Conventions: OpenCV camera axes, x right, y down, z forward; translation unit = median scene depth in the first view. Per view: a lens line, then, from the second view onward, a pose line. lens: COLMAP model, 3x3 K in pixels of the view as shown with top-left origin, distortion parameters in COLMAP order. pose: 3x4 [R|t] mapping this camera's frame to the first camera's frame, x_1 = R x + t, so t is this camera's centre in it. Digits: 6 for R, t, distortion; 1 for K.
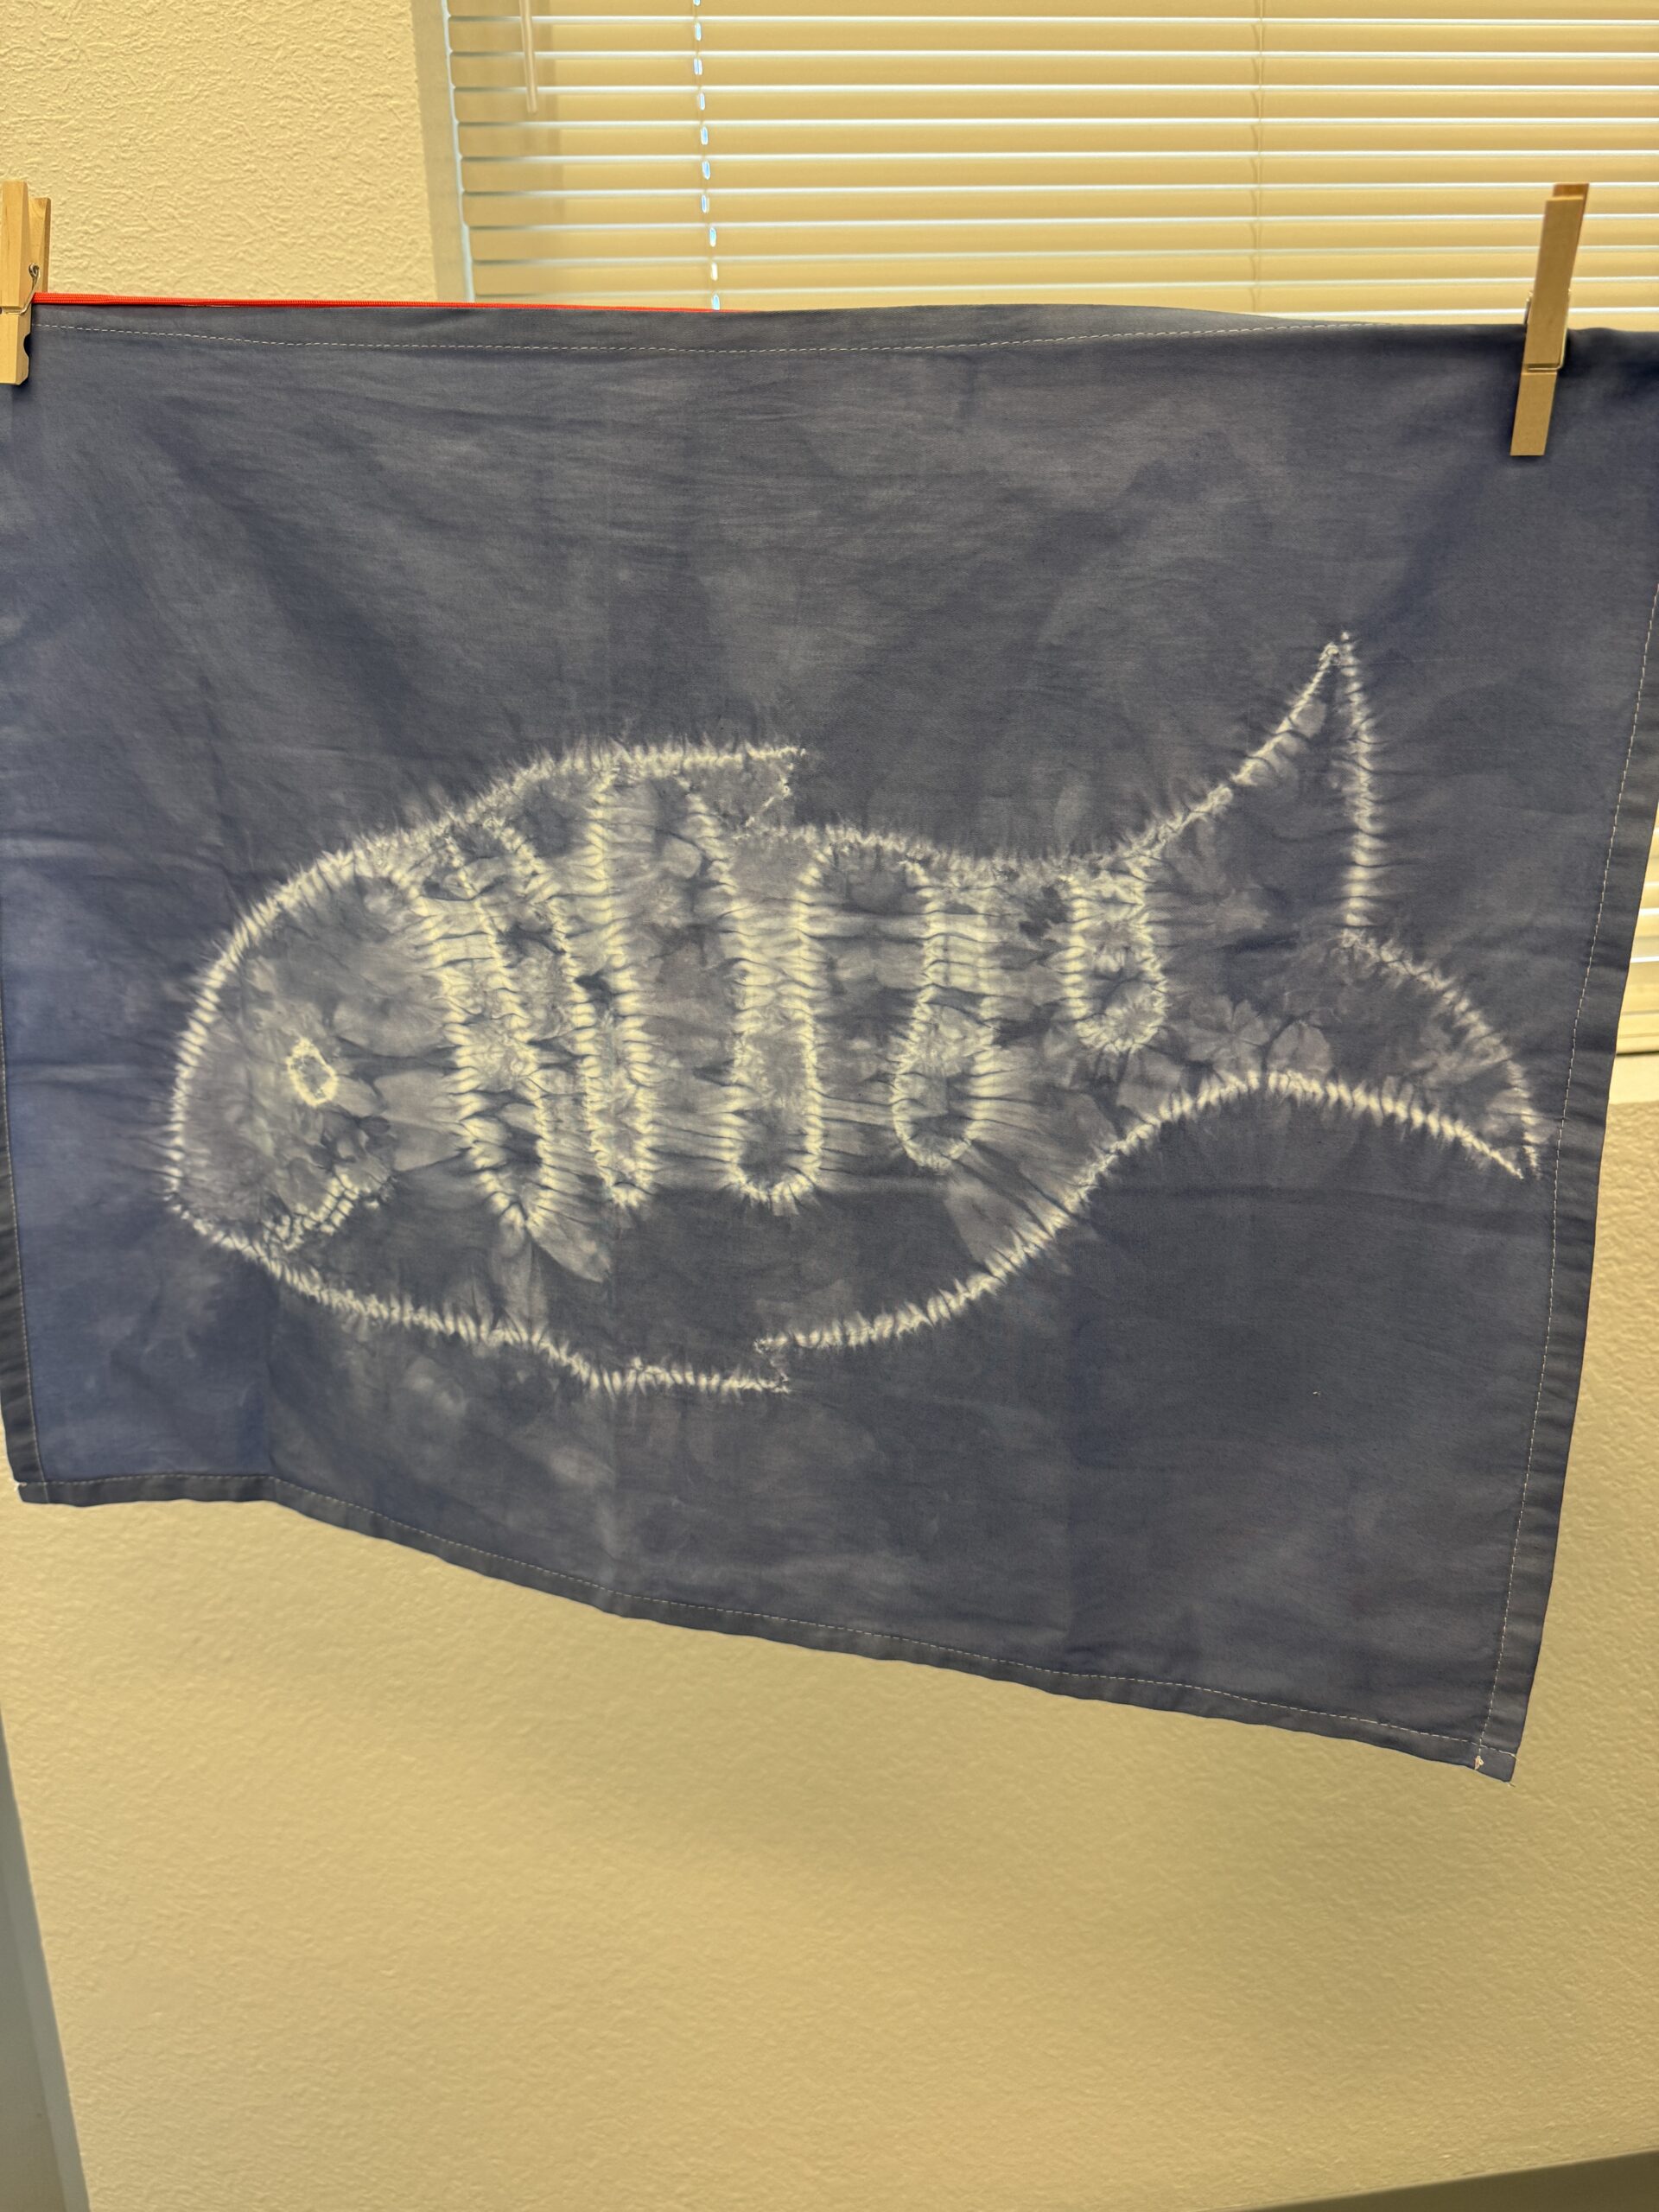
lens RADIAL K [[1584.4, 0, 917.5], [0, 1584.4, 1120.9], [0, 0, 1]] dist [0.014450, -0.017364]
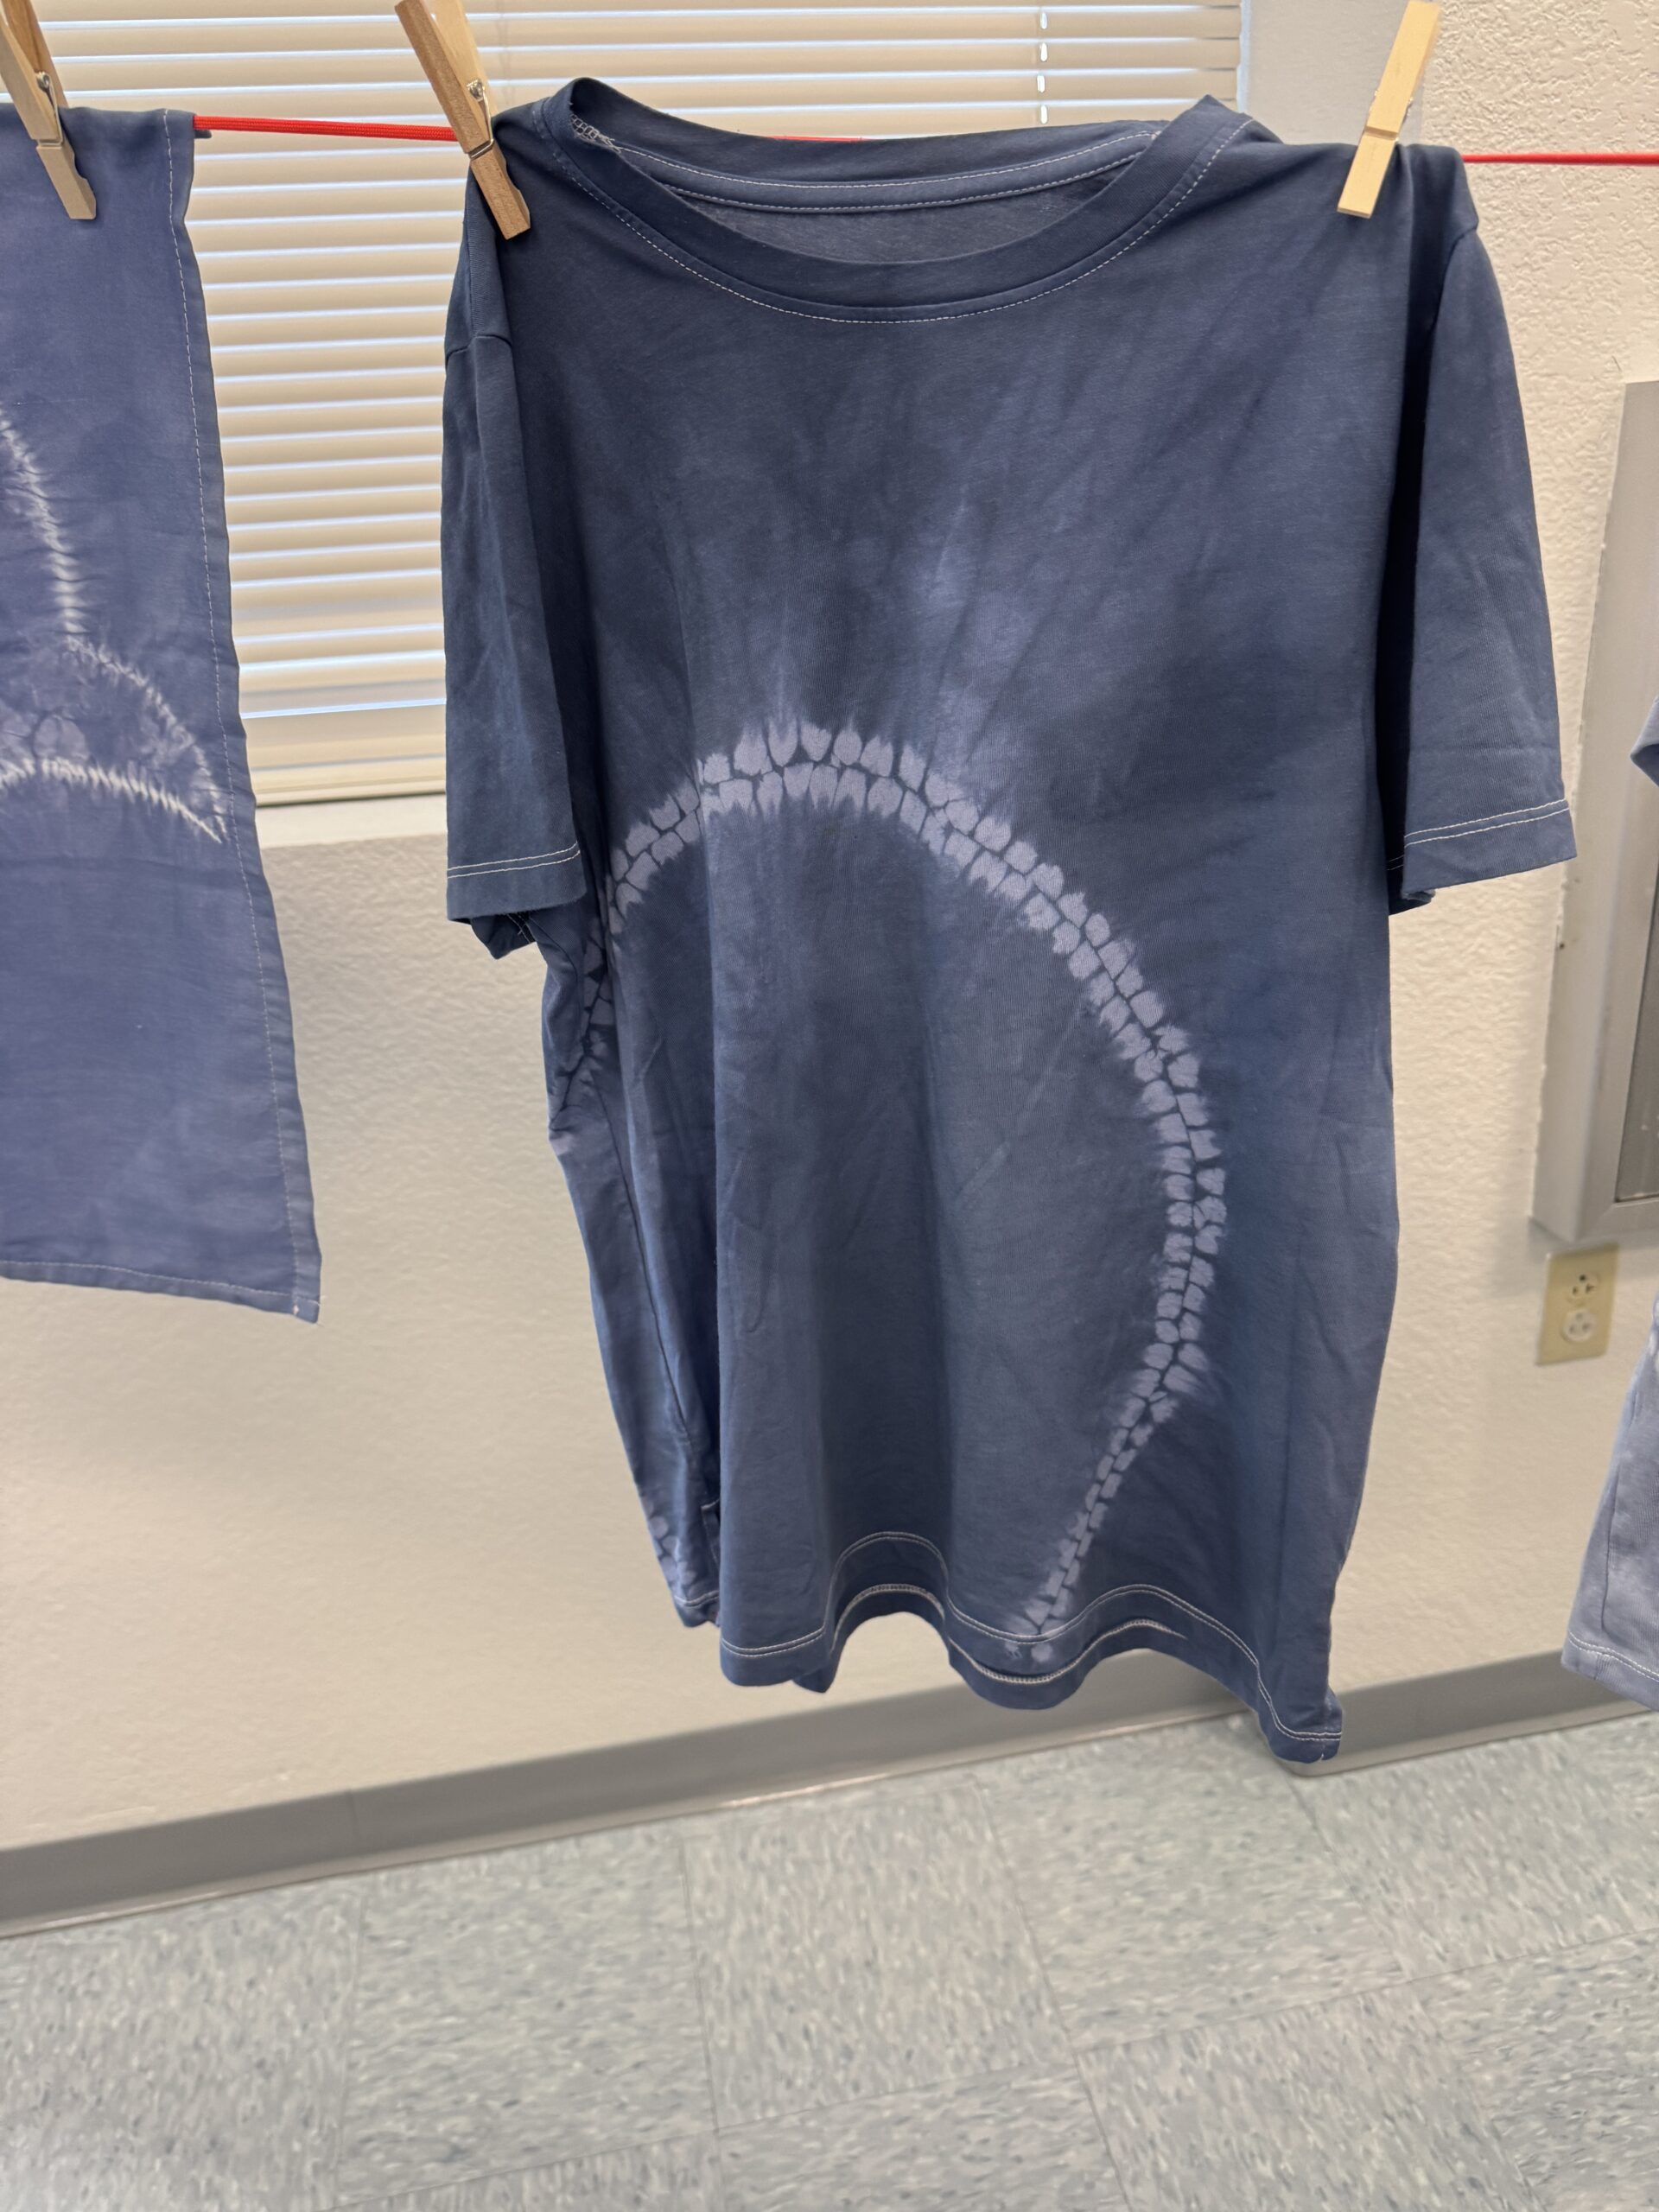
lens RADIAL K [[1576.6, 0, 824.4], [0, 1576.6, 1097.4], [0, 0, 1]] dist [0.010535, -0.014445]
pose [[0.998091, -0.030862, 0.053500, 0.753585], [0.021835, 0.986588, 0.161763, 0.041797], [-0.057775, -0.160286, 0.985378, -0.258849]]
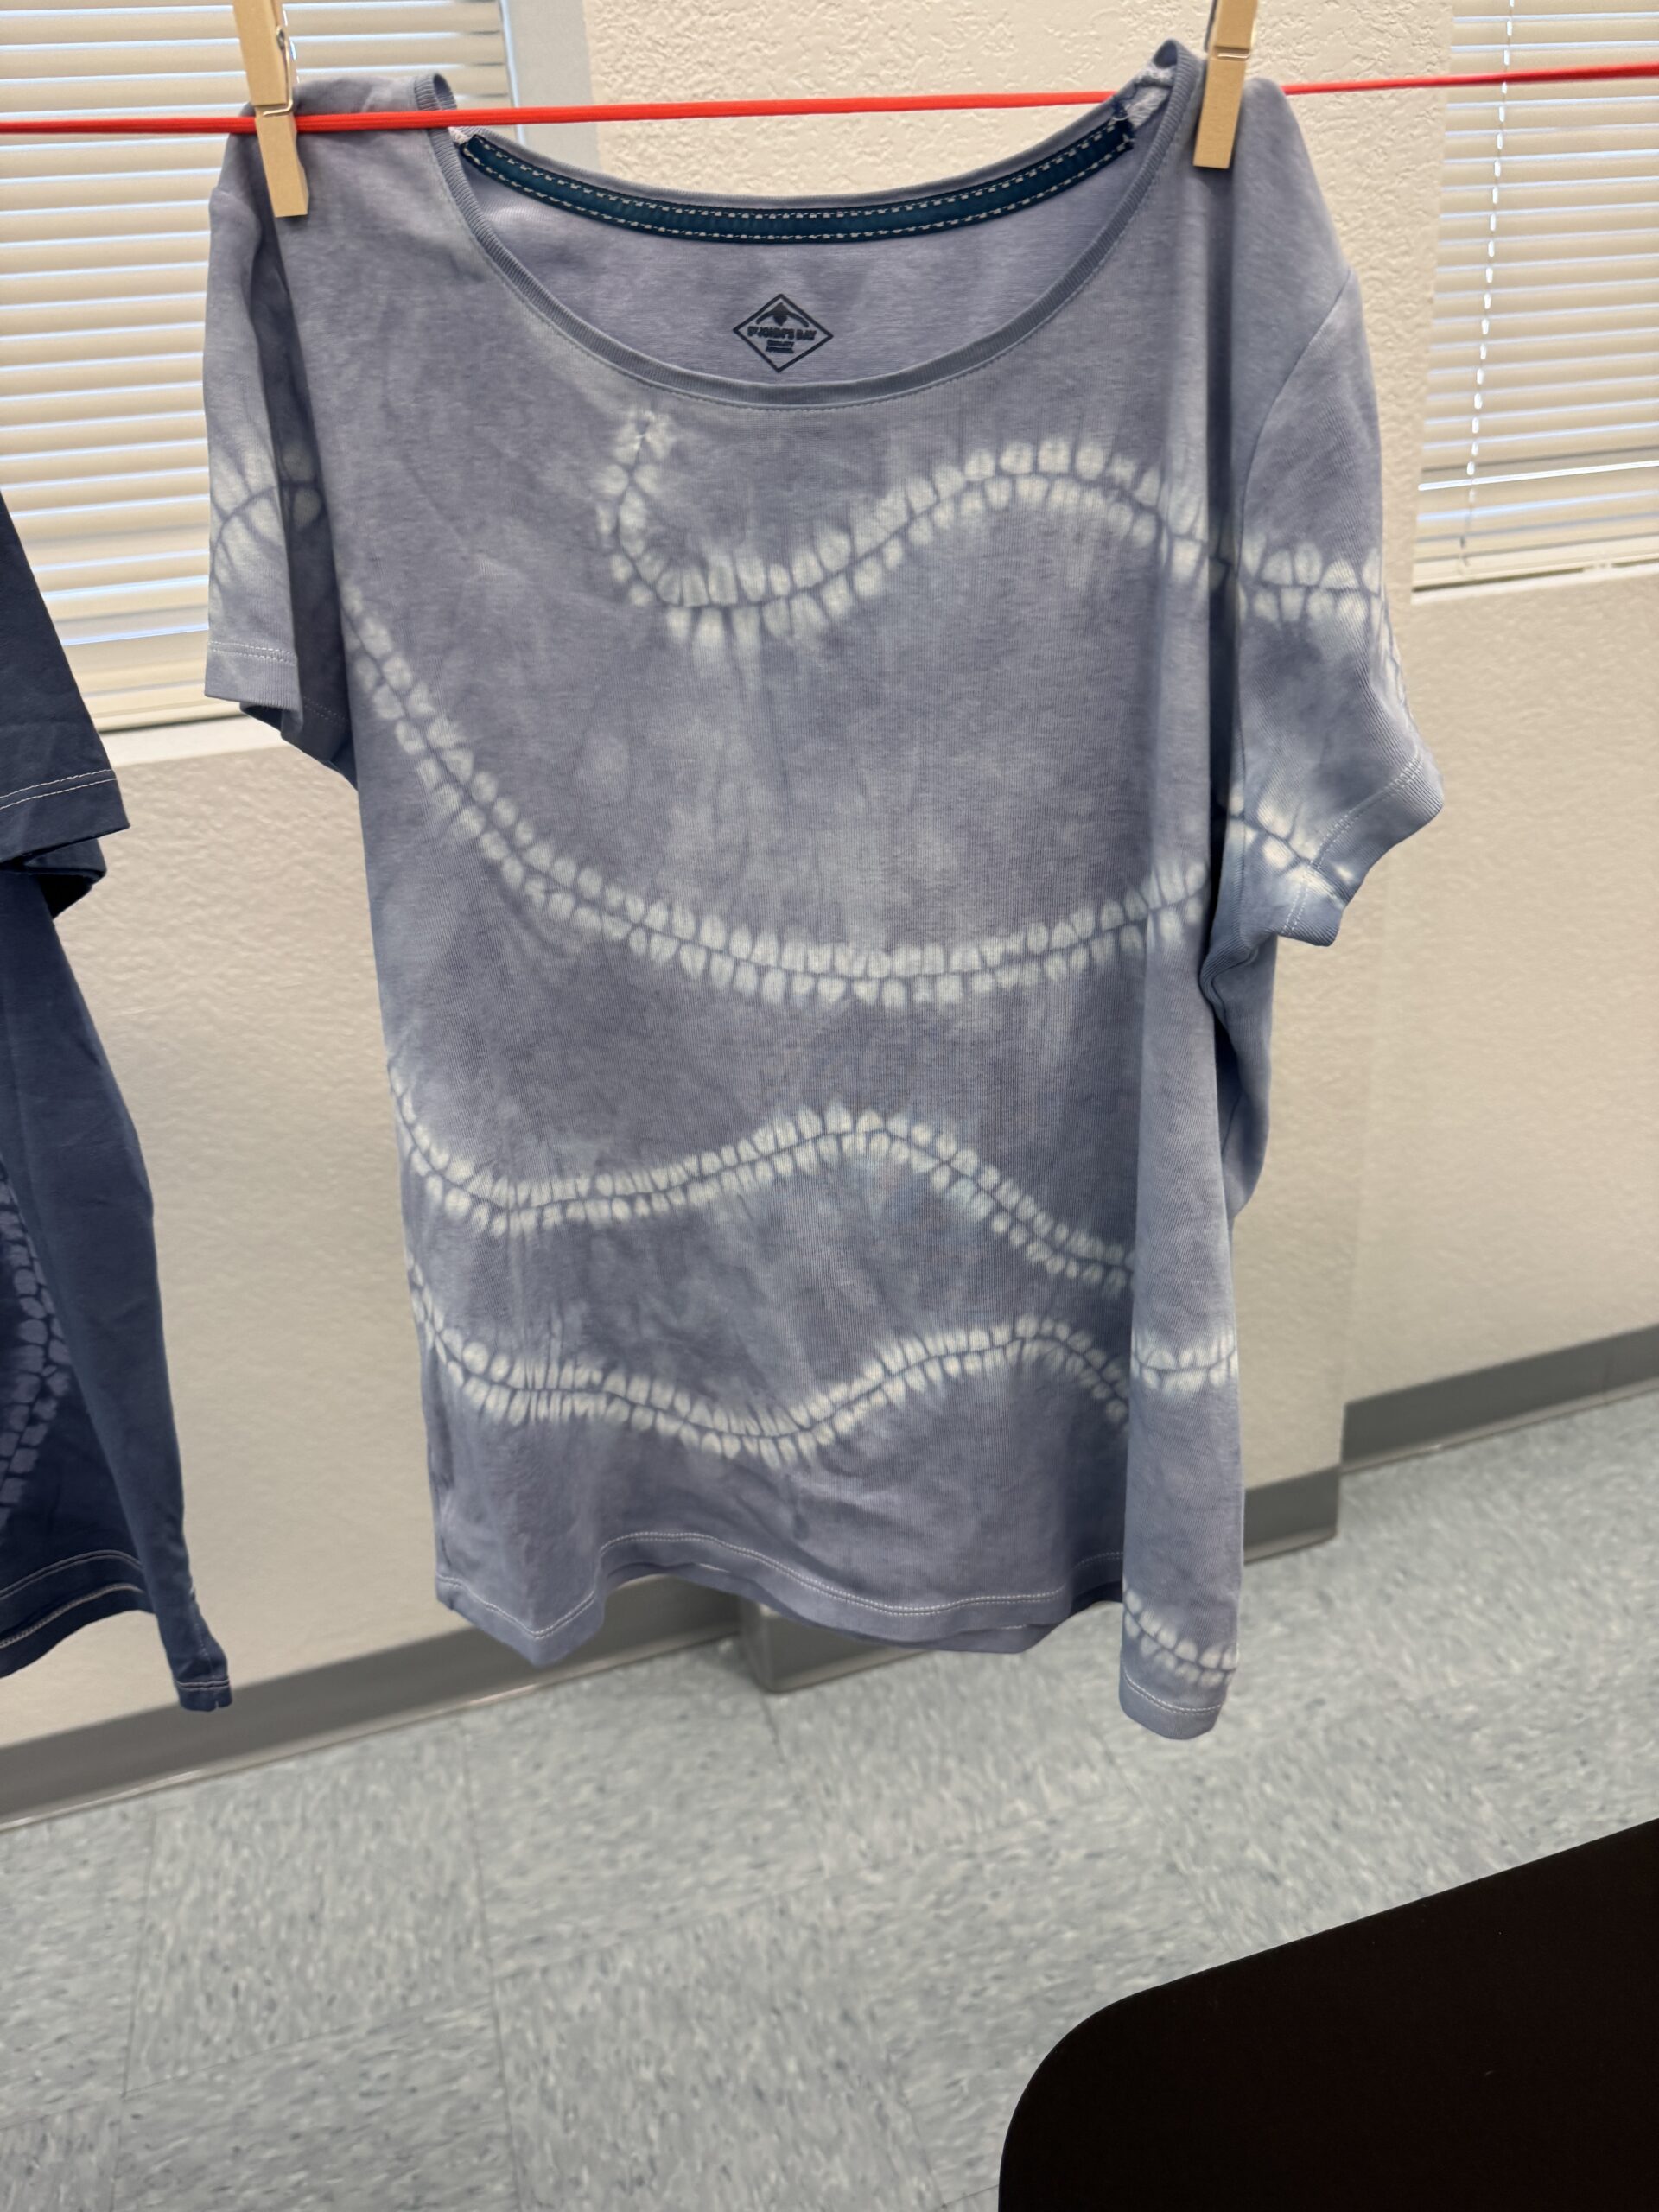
lens RADIAL K [[1576.6, 0, 844.0], [0, 1576.6, 1106.5], [0, 0, 1]] dist [0.010535, -0.014445]
pose [[0.986819, -0.096220, 0.130115, 1.547157], [0.067875, 0.975991, 0.206964, 0.058489], [-0.146905, -0.195404, 0.969658, -0.355994]]
